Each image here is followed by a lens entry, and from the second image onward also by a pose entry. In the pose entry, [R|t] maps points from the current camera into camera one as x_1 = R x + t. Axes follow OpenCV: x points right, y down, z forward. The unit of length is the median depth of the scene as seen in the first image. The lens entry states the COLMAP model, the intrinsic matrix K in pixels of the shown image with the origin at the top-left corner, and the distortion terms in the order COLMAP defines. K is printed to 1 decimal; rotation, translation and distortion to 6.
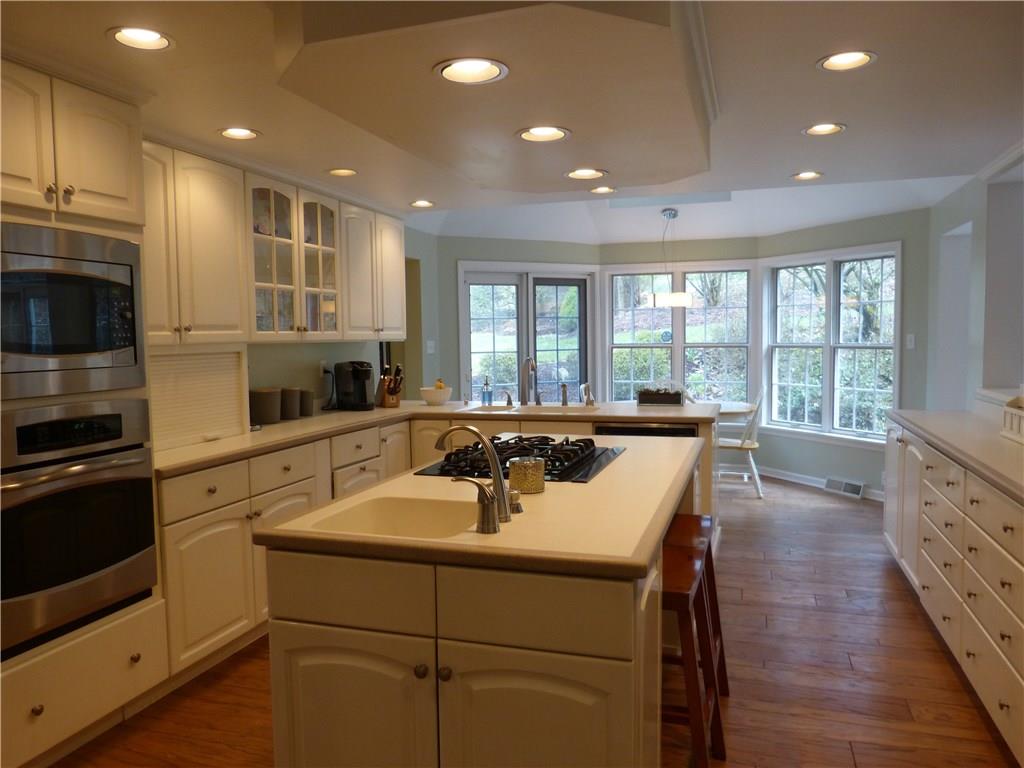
lens RADIAL K [[754.5, 0, 512.0], [0, 754.5, 384.0], [0, 0, 1]] dist [-0.023026, 0.007948]
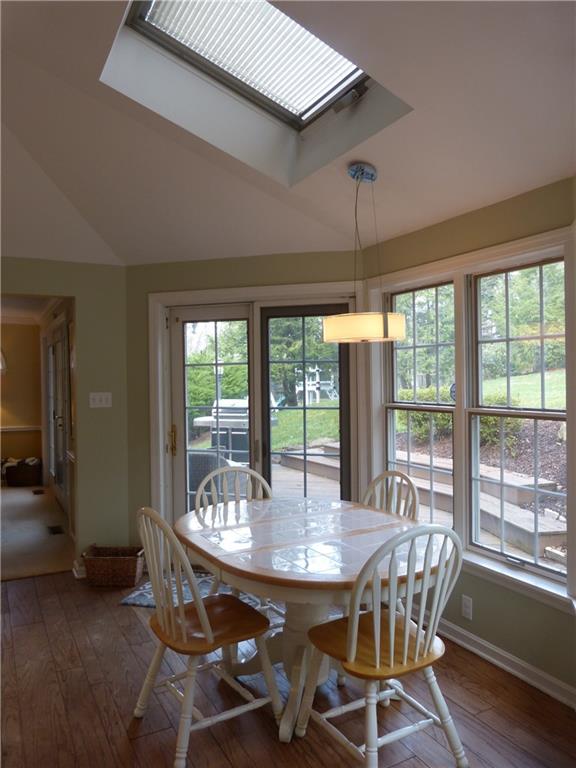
lens RADIAL K [[565.9, 0, 288.0], [0, 565.9, 384.0], [0, 0, 1]] dist [-0.023026, 0.007948]
pose [[0.717695, 0.012256, -0.696250, 0.766296], [-0.047642, 0.998367, -0.031535, -0.092239], [0.694726, 0.055803, 0.717106, 1.131074]]
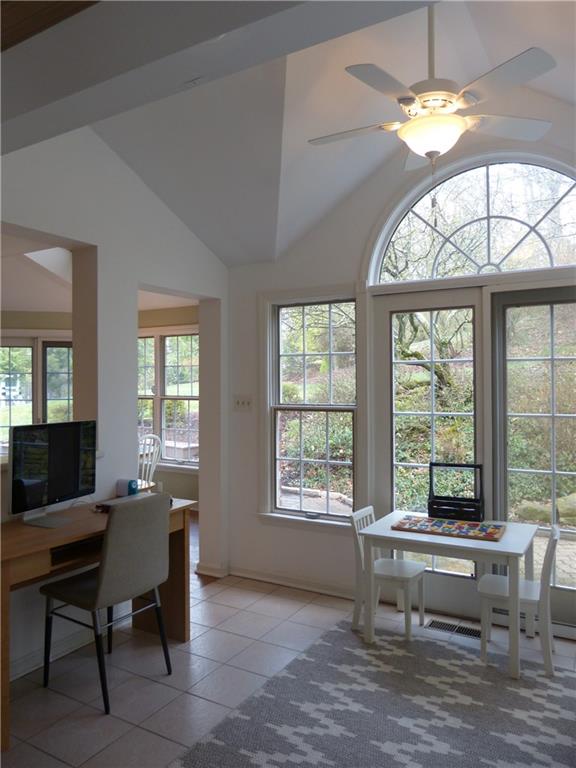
lens RADIAL K [[565.9, 0, 288.0], [0, 565.9, 384.0], [0, 0, 1]] dist [-0.023026, 0.007948]
pose [[0.978739, 0.012324, -0.204739, 1.112839], [-0.026466, 0.997436, -0.066483, -0.032897], [0.203395, 0.070488, 0.976556, 0.309302]]
